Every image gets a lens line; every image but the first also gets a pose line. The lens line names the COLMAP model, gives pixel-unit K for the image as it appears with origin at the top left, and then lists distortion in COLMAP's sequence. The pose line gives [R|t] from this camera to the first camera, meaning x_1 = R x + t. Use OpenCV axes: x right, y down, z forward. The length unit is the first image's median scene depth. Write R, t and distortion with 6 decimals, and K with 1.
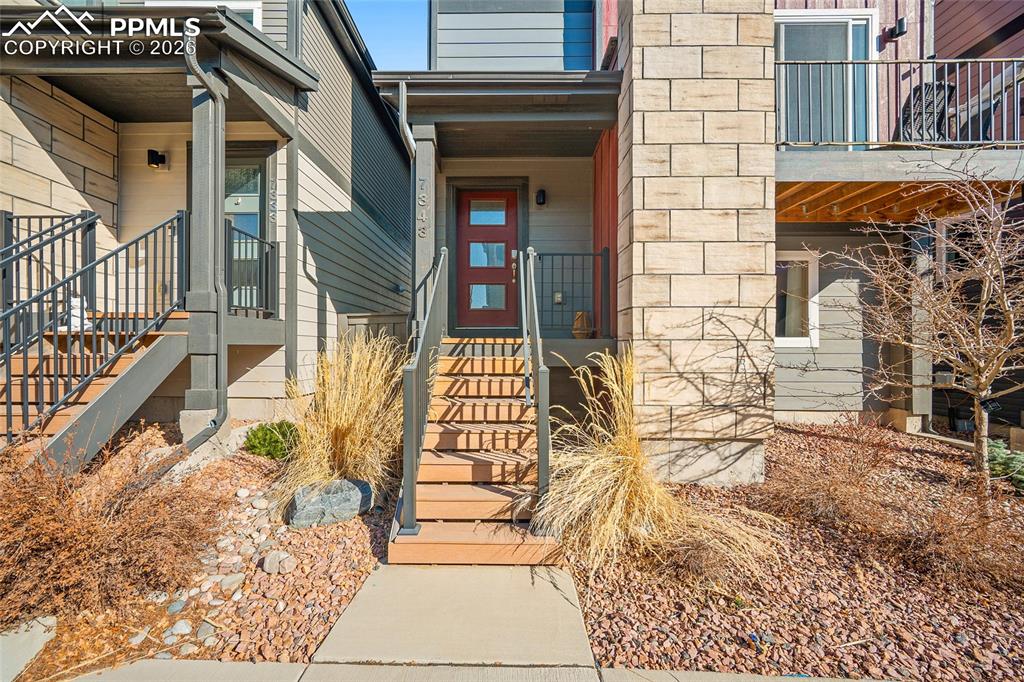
lens RADIAL K [[404.2, 0, 501.2], [0, 404.2, 345.3], [0, 0, 1]] dist [-0.001185, 0.000213]
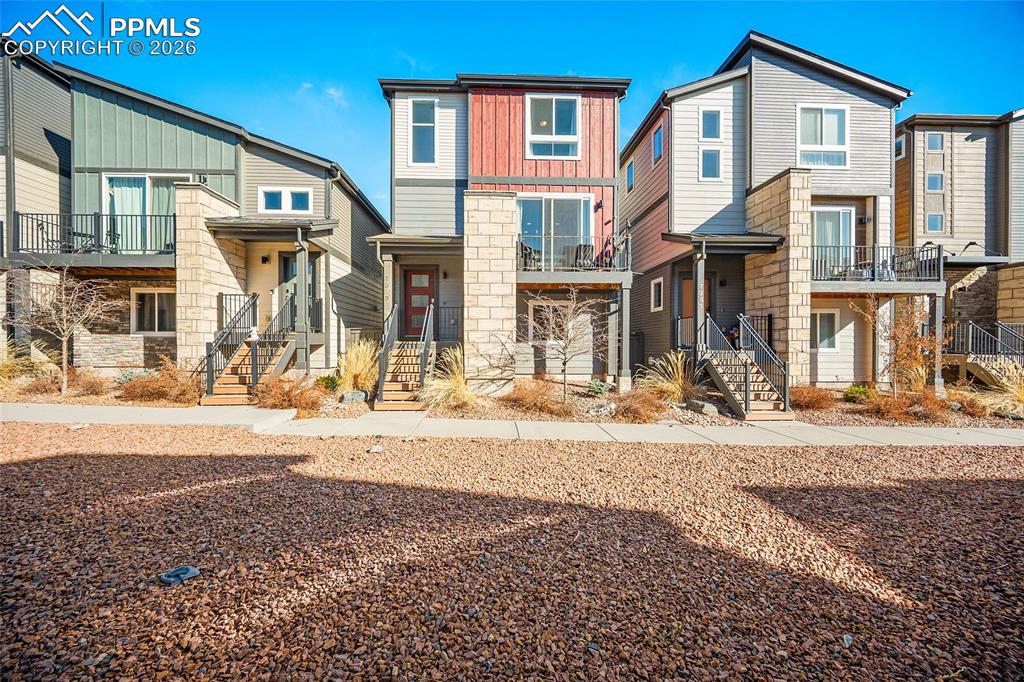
lens RADIAL K [[404.2, 0, 501.2], [0, 404.2, 345.3], [0, 0, 1]] dist [-0.001185, 0.000213]
pose [[0.998708, -0.000910, 0.050818, 0.428663], [0.000297, 0.999927, 0.012073, -0.028995], [-0.050825, -0.012042, 0.998635, -1.704513]]
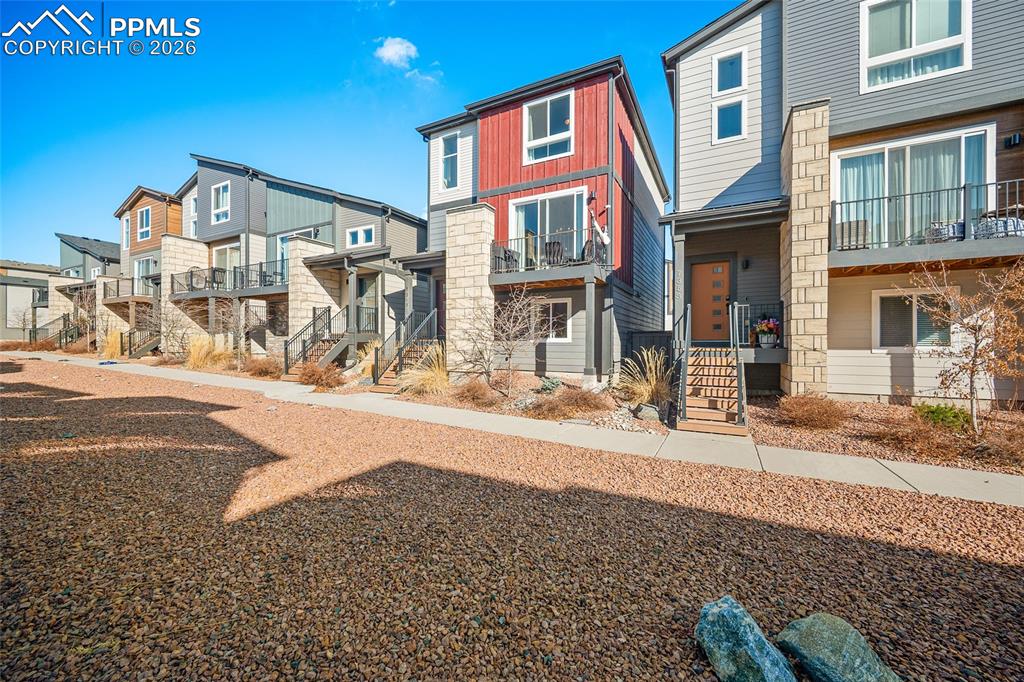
lens RADIAL K [[404.2, 0, 501.2], [0, 404.2, 345.3], [0, 0, 1]] dist [-0.001185, 0.000213]
pose [[0.885551, 0.001055, -0.464540, 2.146218], [0.002194, 0.999977, 0.006453, 0.007993], [0.464536, -0.006734, 0.885529, -1.587971]]
